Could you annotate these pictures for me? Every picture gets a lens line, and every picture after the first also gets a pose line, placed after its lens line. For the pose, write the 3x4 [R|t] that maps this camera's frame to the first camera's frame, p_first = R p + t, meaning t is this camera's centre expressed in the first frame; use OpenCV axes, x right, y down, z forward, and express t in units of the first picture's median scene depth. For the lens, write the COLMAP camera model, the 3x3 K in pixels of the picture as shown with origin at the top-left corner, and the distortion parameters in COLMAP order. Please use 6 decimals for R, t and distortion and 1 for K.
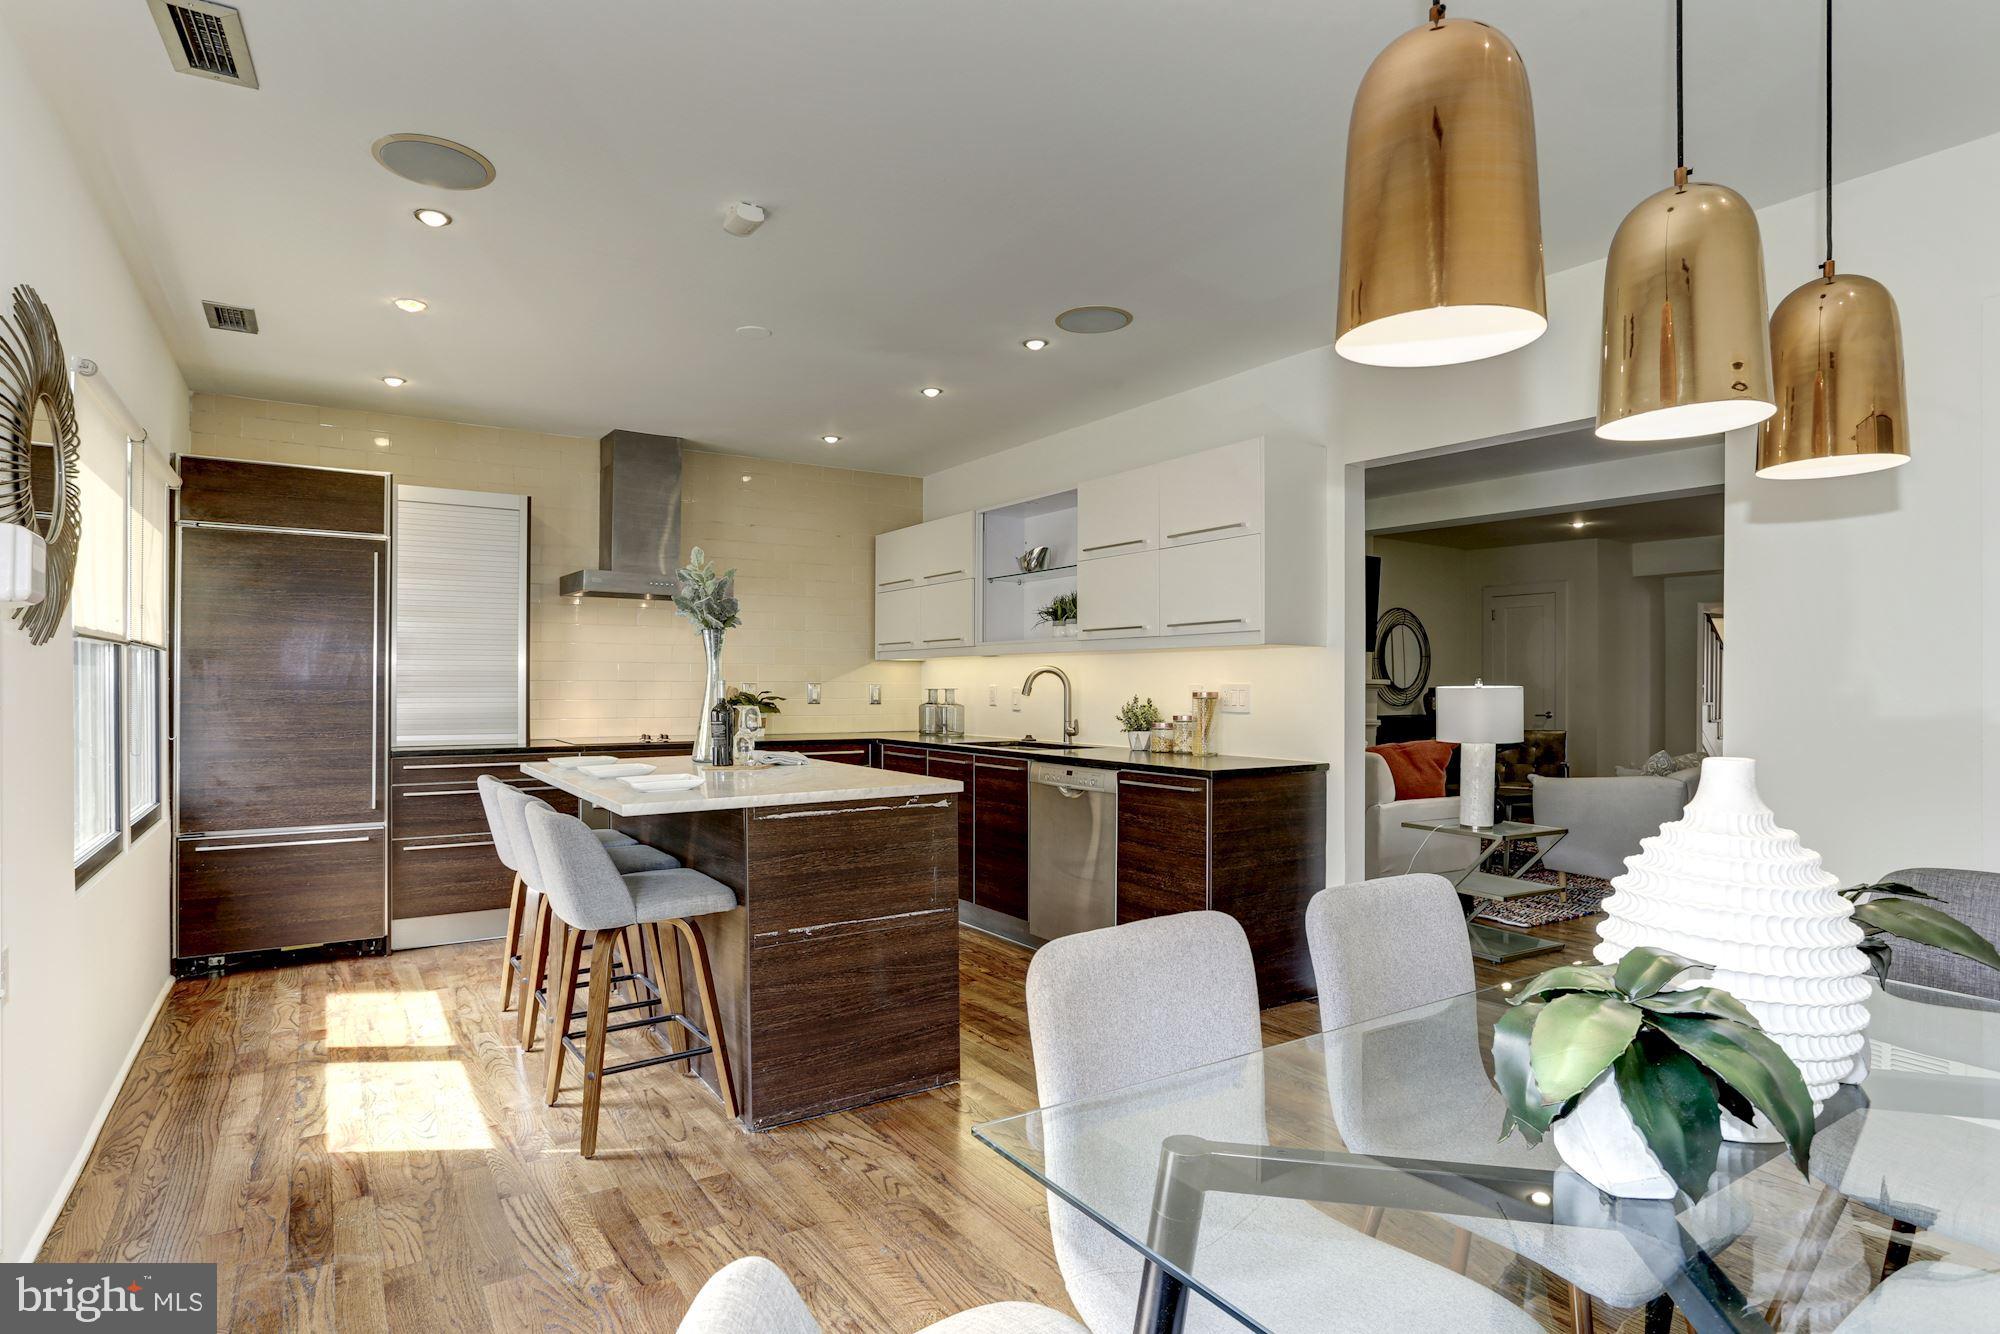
lens RADIAL K [[1013.0, 0, 975.7], [0, 1013.0, 684.5], [0, 0, 1]] dist [-0.021688, 0.009398]
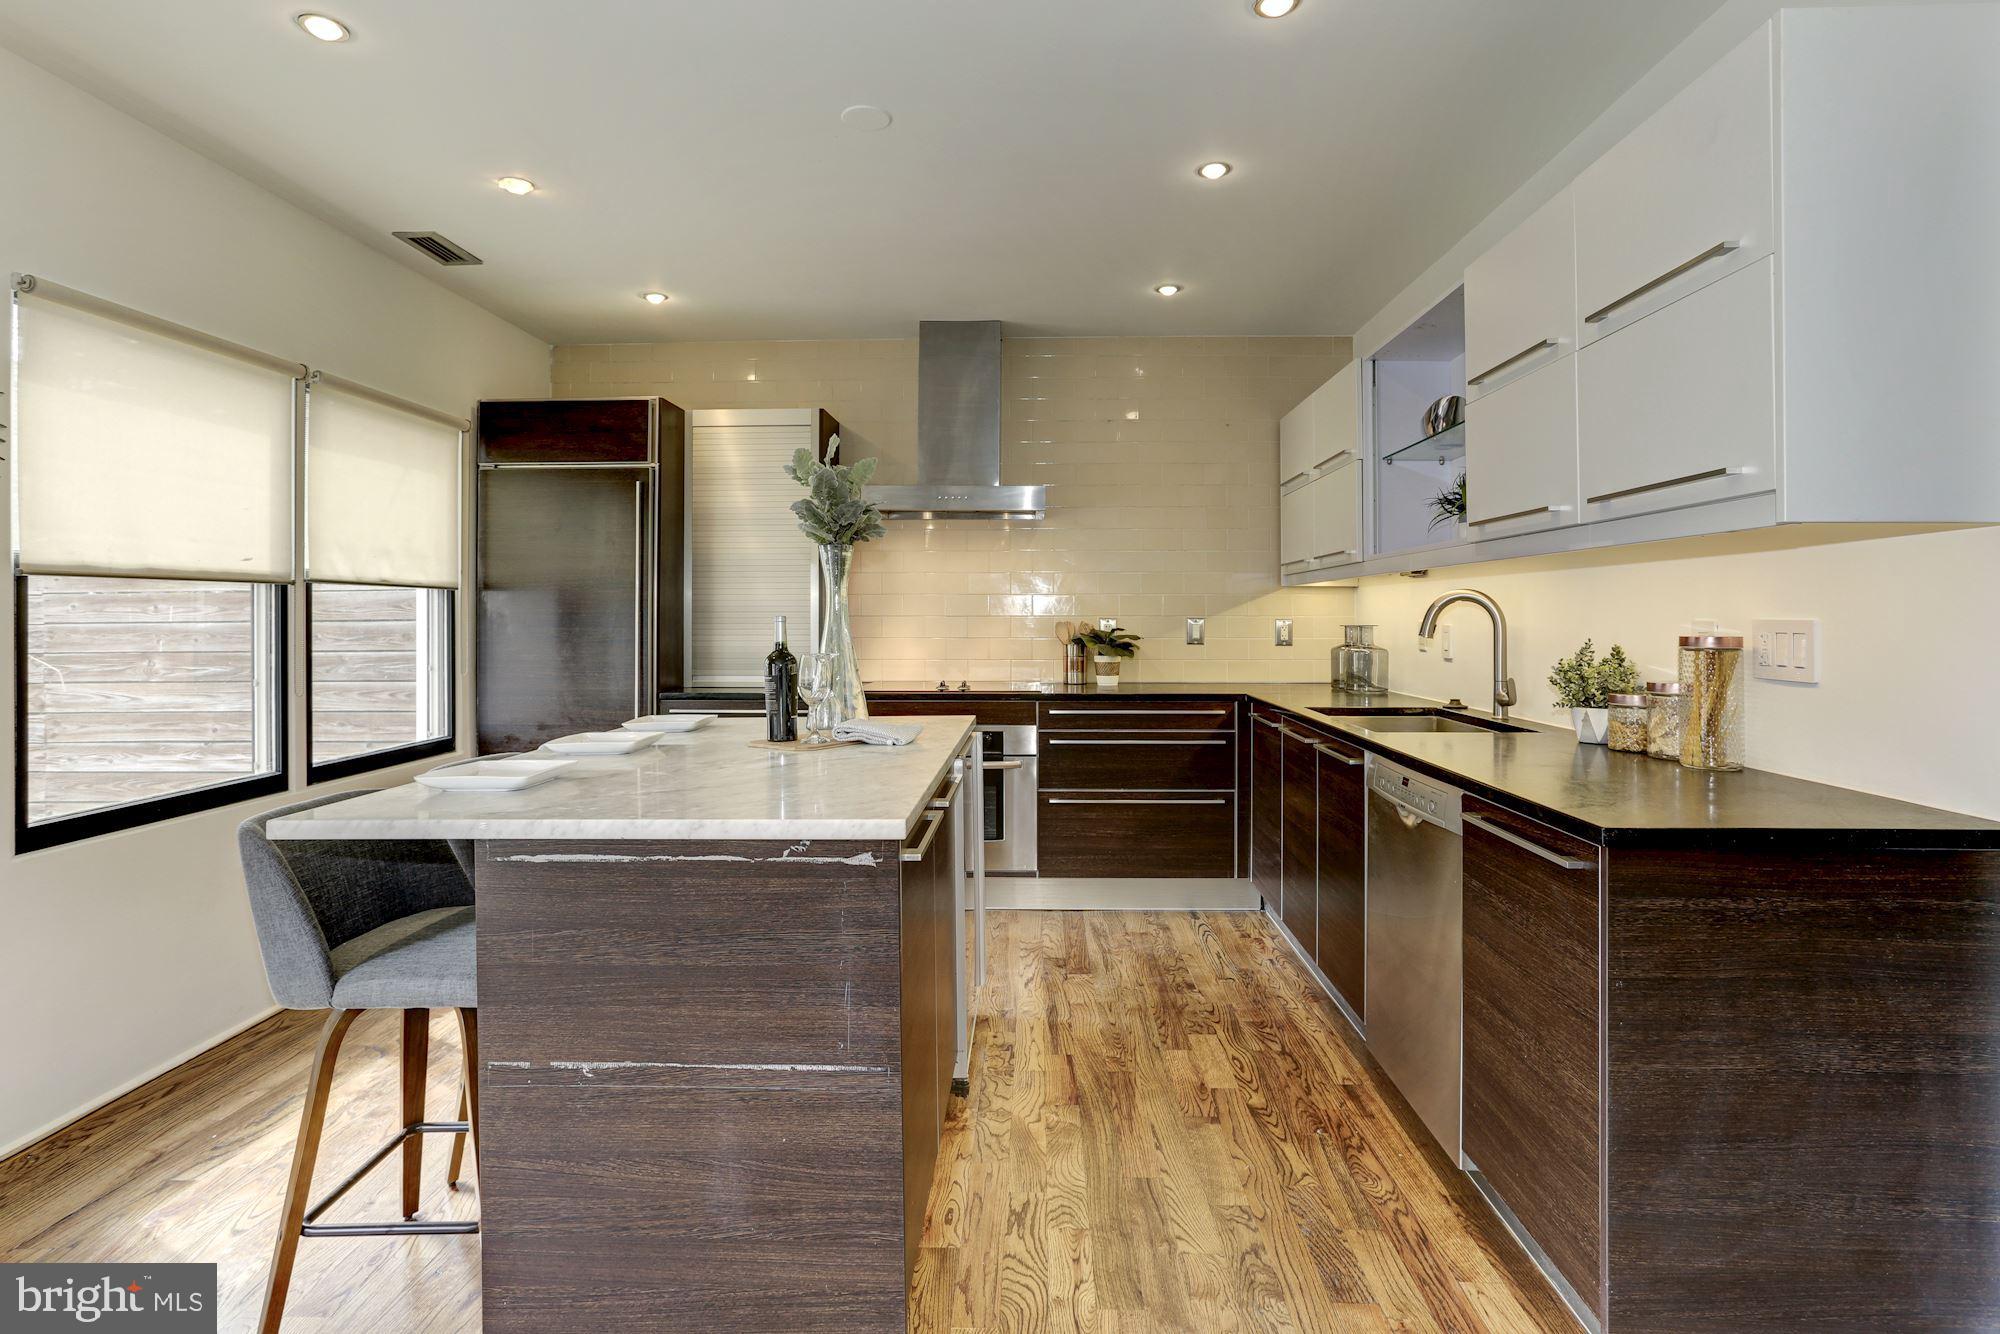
lens RADIAL K [[989.1, 0, 1032.7], [0, 989.1, 609.1], [0, 0, 1]] dist [-0.025299, 0.007136]
pose [[0.836608, -0.007867, -0.547745, 0.224056], [0.003163, 0.999950, -0.009530, -0.001778], [0.547792, 0.006240, 0.836591, 0.457838]]
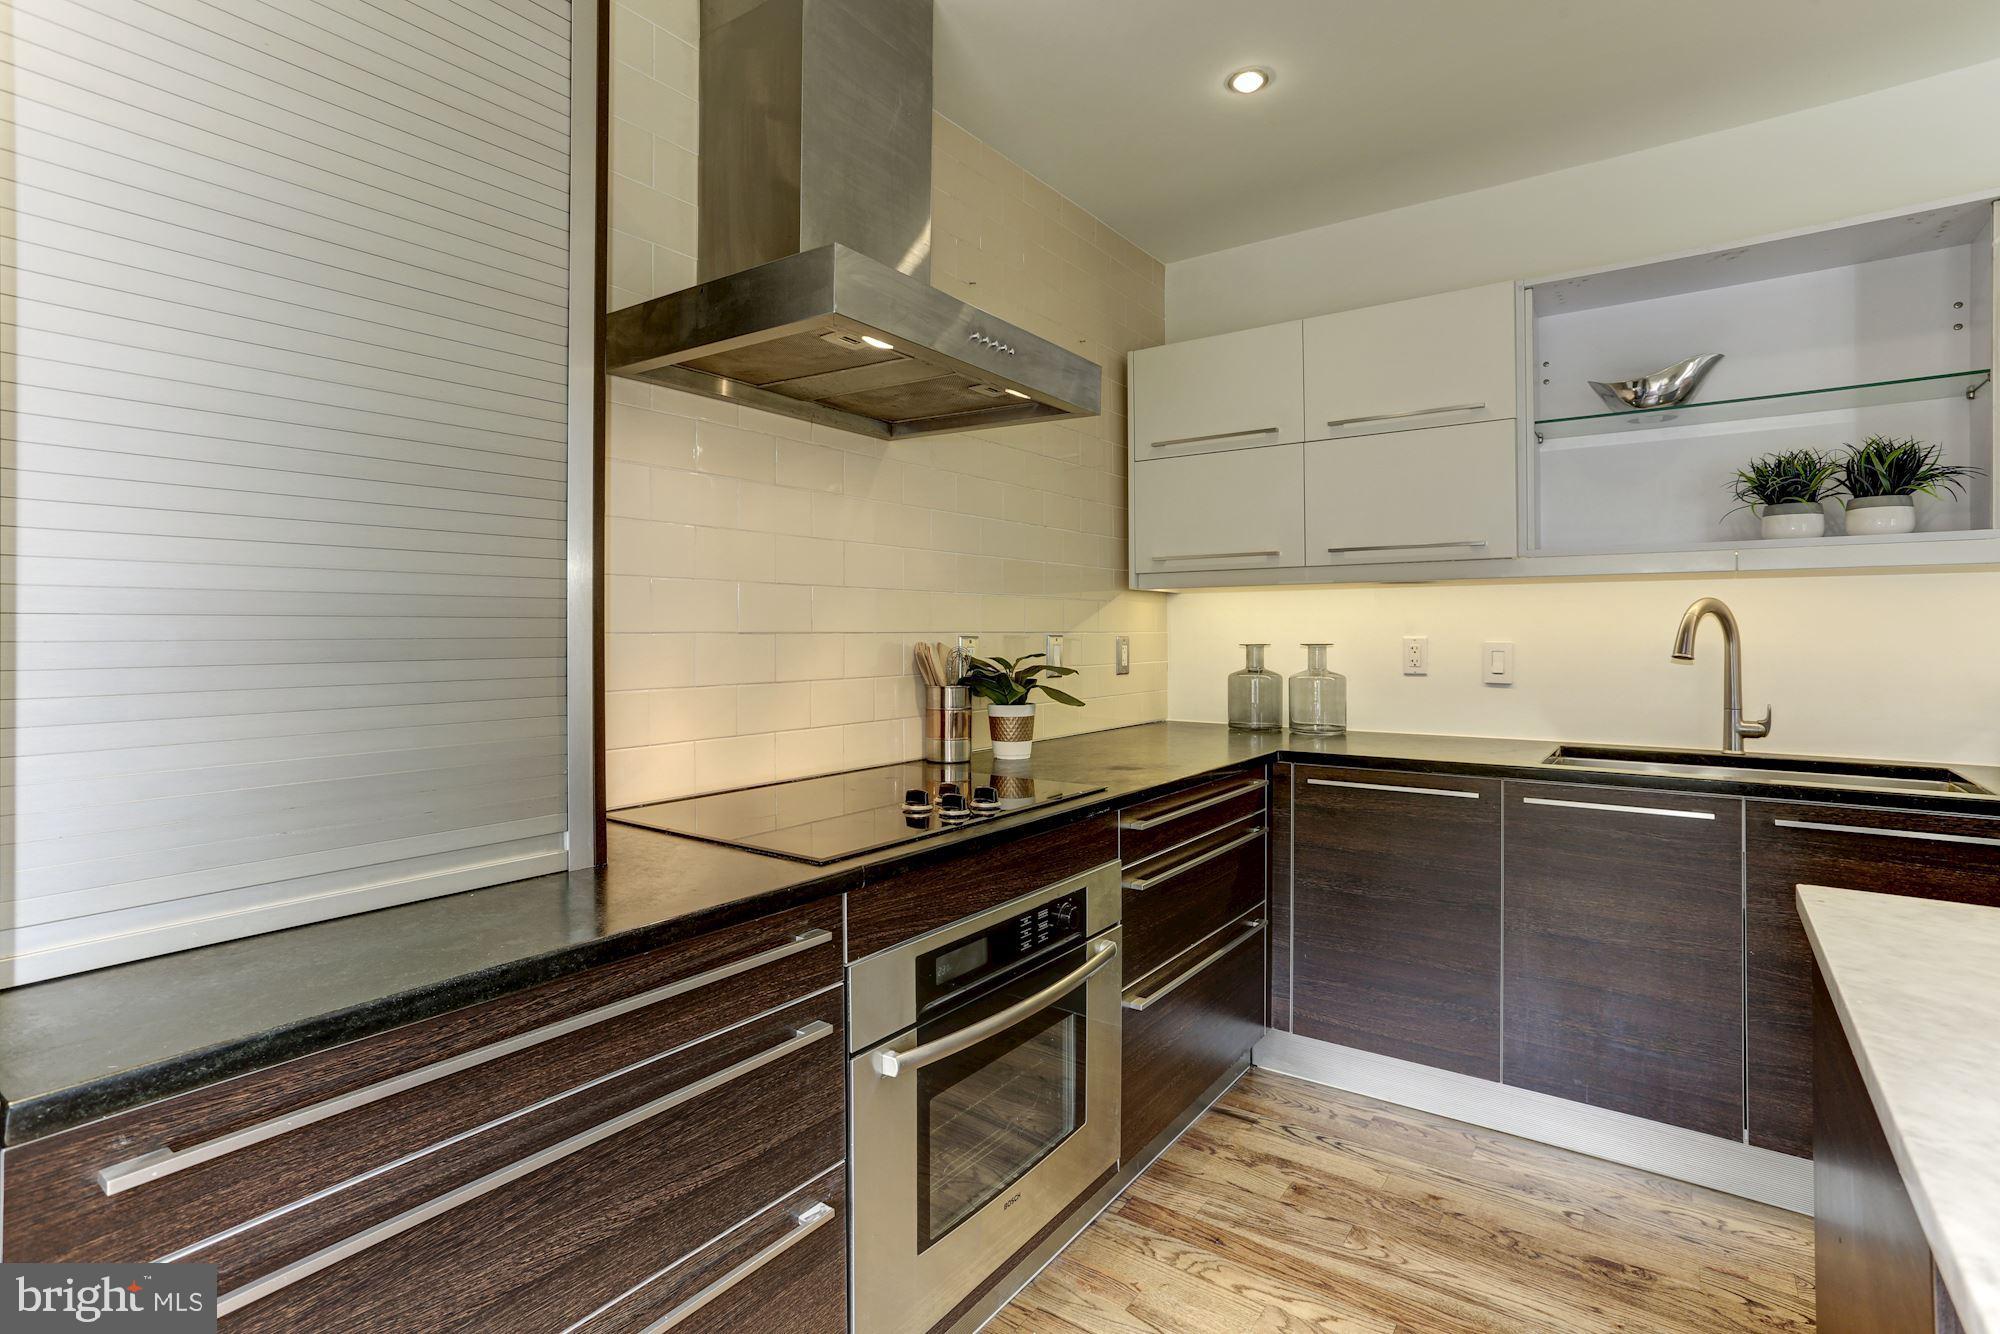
lens RADIAL K [[962.2, 0, 982.3], [0, 962.2, 631.1], [0, 0, 1]] dist [0.003052, 0.001313]
pose [[0.928695, -0.004709, 0.370813, -0.544835], [0.005029, 0.999987, 0.000104, -0.005258], [-0.370809, 0.001769, 0.928707, 0.875576]]
